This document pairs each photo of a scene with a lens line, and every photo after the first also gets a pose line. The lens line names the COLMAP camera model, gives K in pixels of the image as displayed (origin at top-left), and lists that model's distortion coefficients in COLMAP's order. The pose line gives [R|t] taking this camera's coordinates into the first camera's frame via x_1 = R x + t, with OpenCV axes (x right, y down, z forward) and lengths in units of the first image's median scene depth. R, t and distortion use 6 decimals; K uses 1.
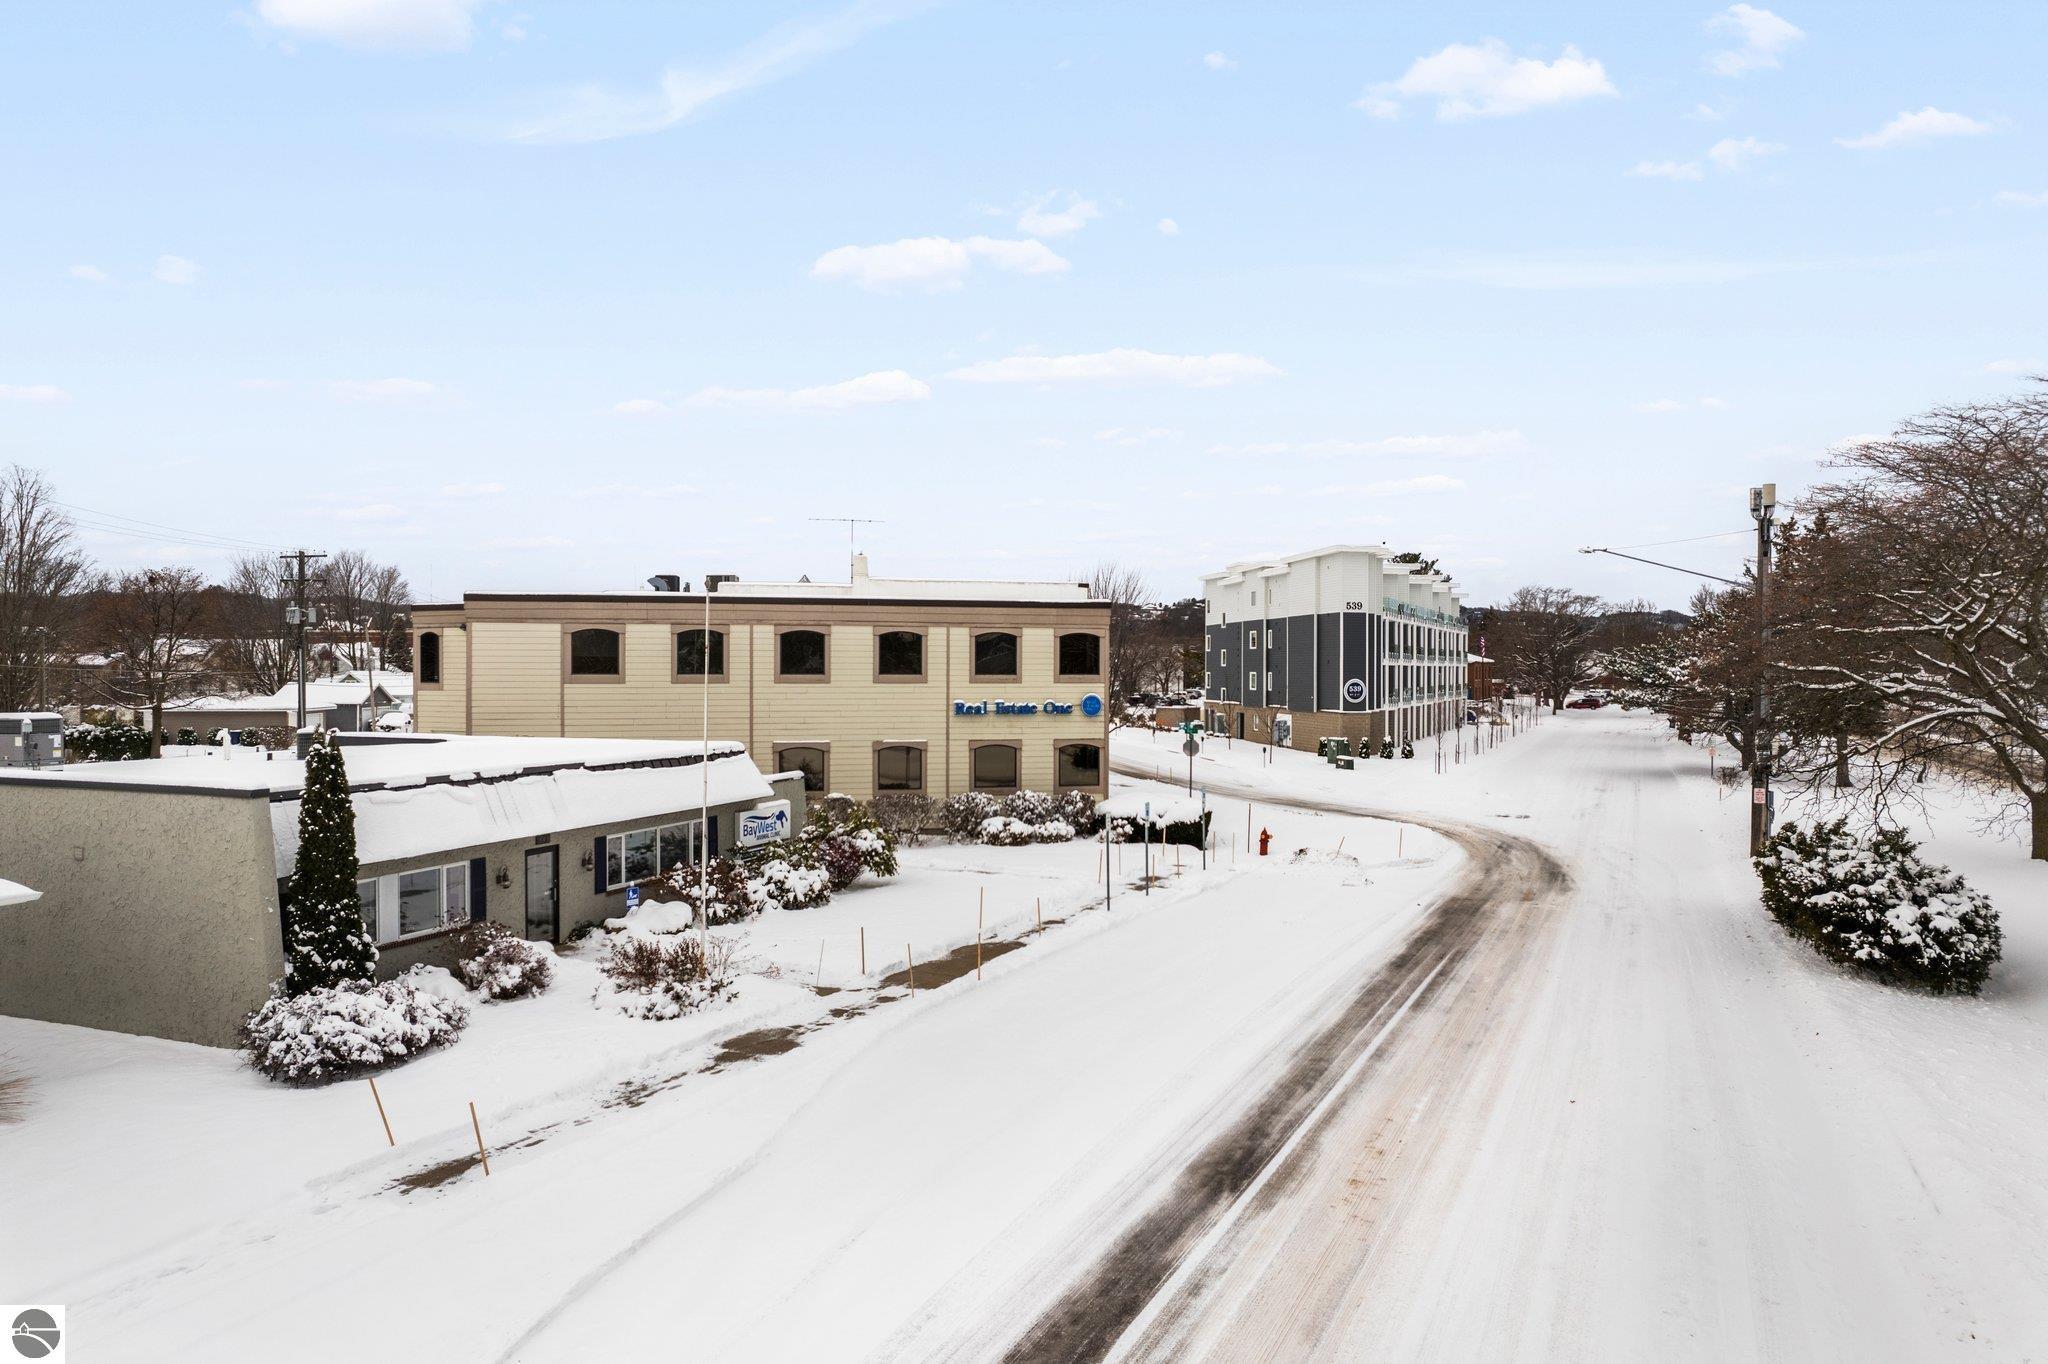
lens RADIAL K [[1302.5, 0, 1014.5], [0, 1302.5, 724.9], [0, 0, 1]] dist [-0.074113, 0.067661]
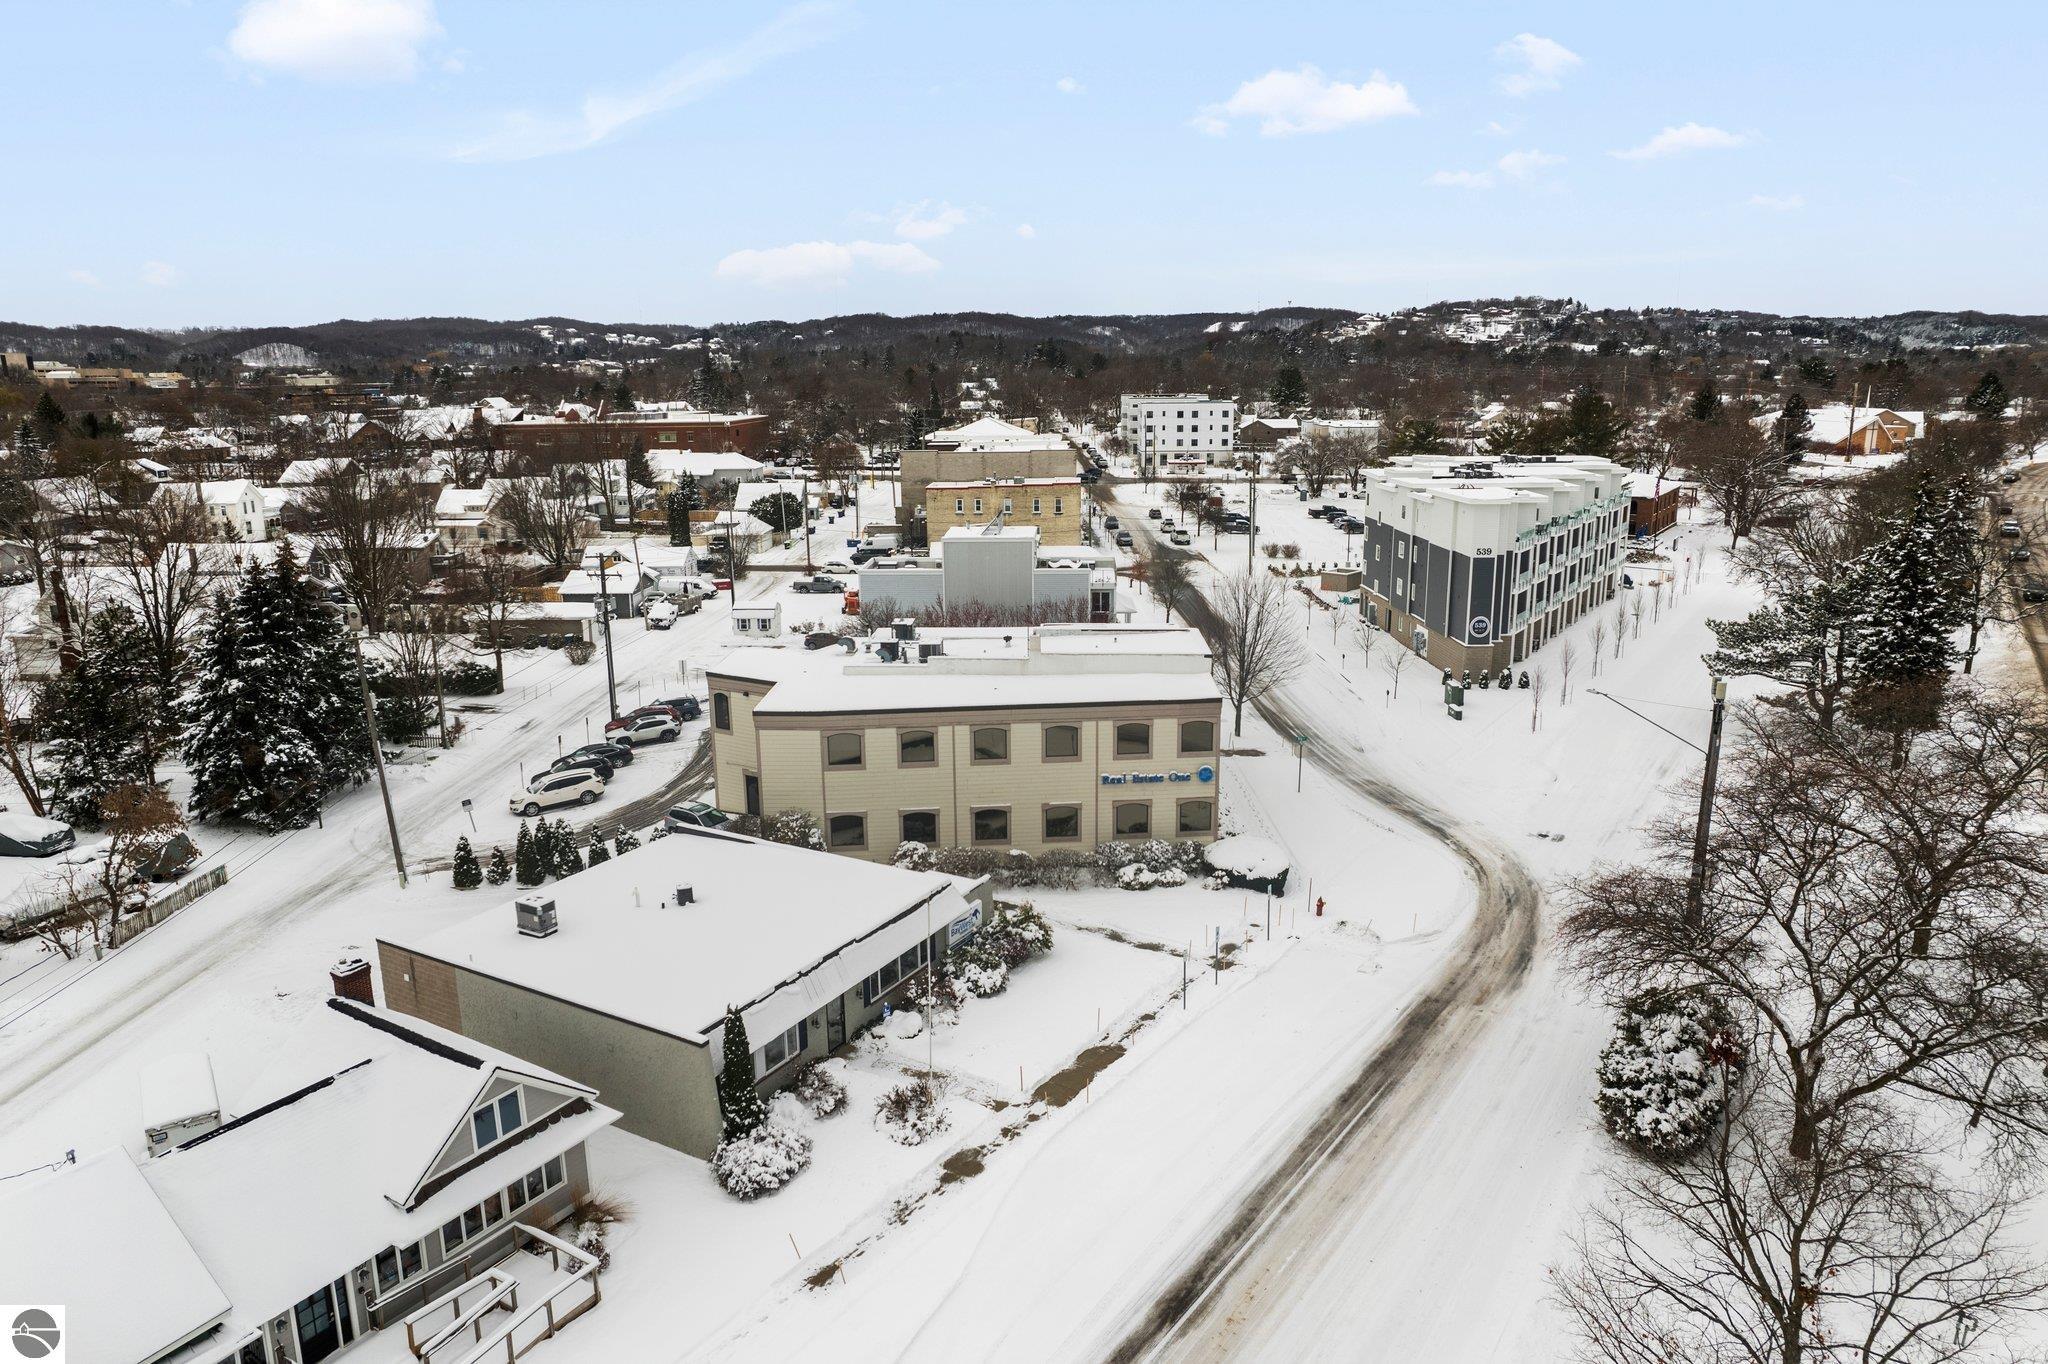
lens RADIAL K [[1302.5, 0, 1014.5], [0, 1302.5, 724.9], [0, 0, 1]] dist [-0.074113, 0.067661]
pose [[0.988090, 0.024285, -0.151947, 0.111313], [0.009395, 0.976104, 0.217102, -0.590515], [0.153589, -0.215944, 0.964250, -0.501535]]
